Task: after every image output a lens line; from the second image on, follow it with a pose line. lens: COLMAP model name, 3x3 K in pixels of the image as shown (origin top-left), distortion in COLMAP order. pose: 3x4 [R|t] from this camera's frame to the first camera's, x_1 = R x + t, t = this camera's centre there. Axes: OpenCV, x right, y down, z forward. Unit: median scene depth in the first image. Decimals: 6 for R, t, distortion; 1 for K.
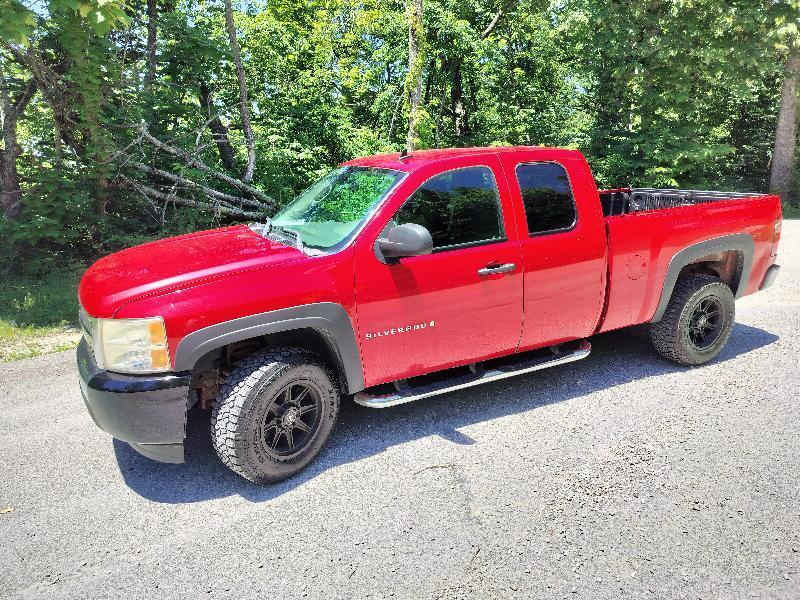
lens RADIAL K [[558.5, 0, 402.1], [0, 558.5, 304.4], [0, 0, 1]] dist [0.049254, -0.052111]
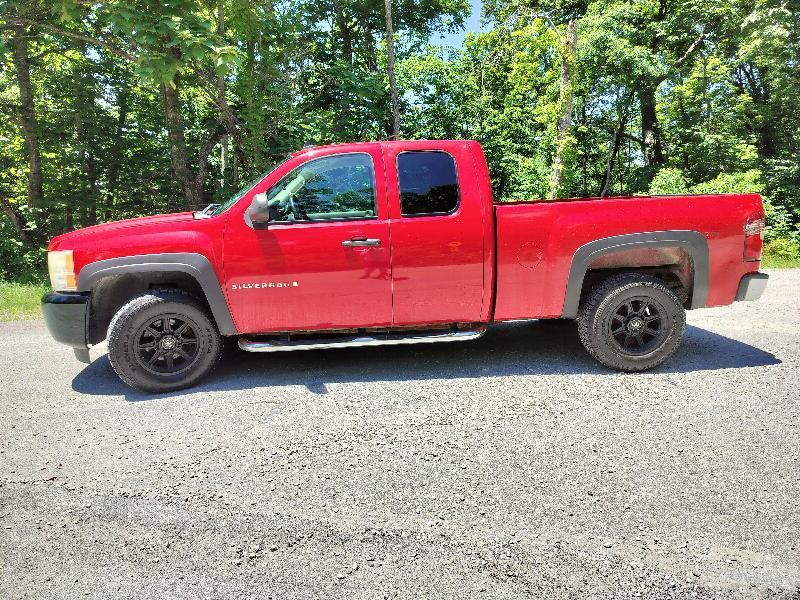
lens RADIAL K [[558.5, 0, 402.1], [0, 558.5, 304.4], [0, 0, 1]] dist [0.049254, -0.052111]
pose [[0.924461, 0.080362, -0.372712, 0.685053], [-0.105530, 0.993277, -0.047588, 0.107176], [0.366382, 0.083325, 0.926726, 0.006330]]
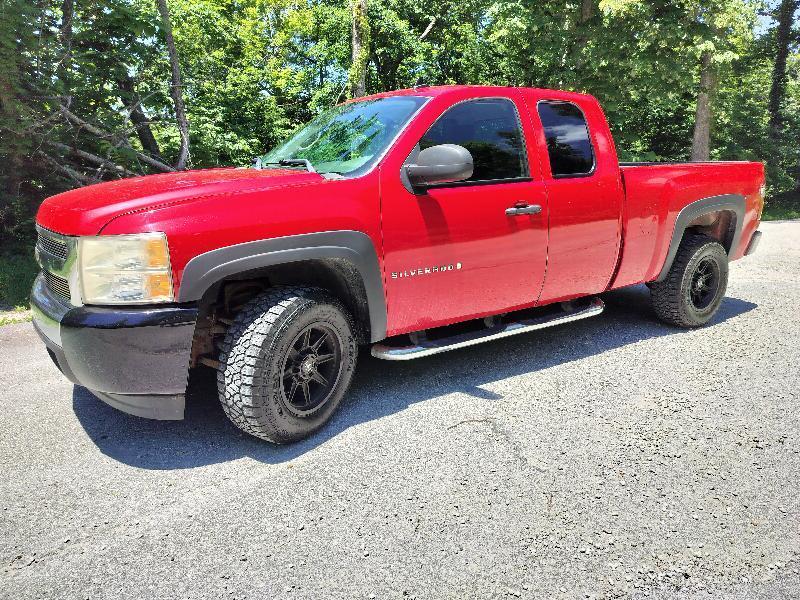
lens RADIAL K [[558.5, 0, 402.1], [0, 558.5, 304.4], [0, 0, 1]] dist [0.049254, -0.052111]
pose [[0.990935, -0.001722, 0.134329, -0.156218], [0.004717, 0.999747, -0.021979, 0.115186], [-0.134257, 0.022414, 0.990693, 0.121002]]
